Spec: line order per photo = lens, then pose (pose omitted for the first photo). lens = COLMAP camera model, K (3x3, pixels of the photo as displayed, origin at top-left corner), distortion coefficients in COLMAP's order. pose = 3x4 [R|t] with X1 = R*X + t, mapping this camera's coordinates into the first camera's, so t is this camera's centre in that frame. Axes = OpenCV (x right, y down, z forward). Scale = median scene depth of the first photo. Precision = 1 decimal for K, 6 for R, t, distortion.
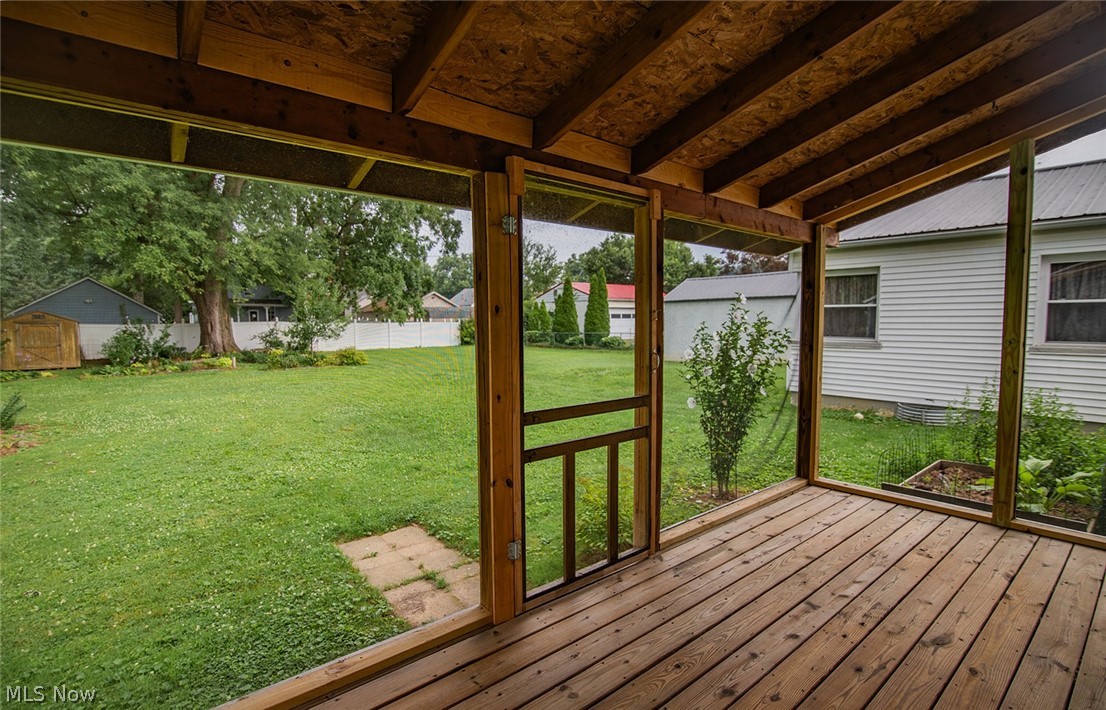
lens RADIAL K [[554.5, 0, 552.9], [0, 554.5, 356.0], [0, 0, 1]] dist [0.000005, -0.000059]
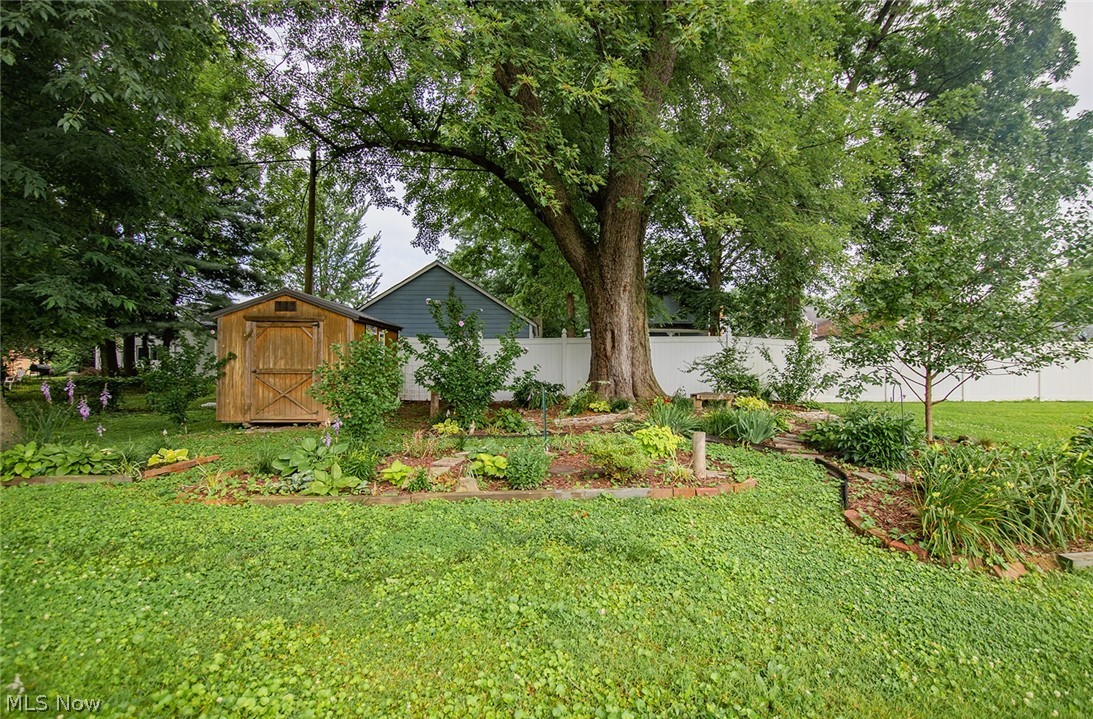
lens RADIAL K [[510.1, 0, 546.5], [0, 510.1, 361.7], [0, 0, 1]] dist [-0.023742, 0.002526]
pose [[0.790942, 0.000710, -0.611891, -0.409390], [-0.046402, 0.997189, -0.058823, -0.009356], [0.610129, 0.074918, 0.788752, 0.649064]]
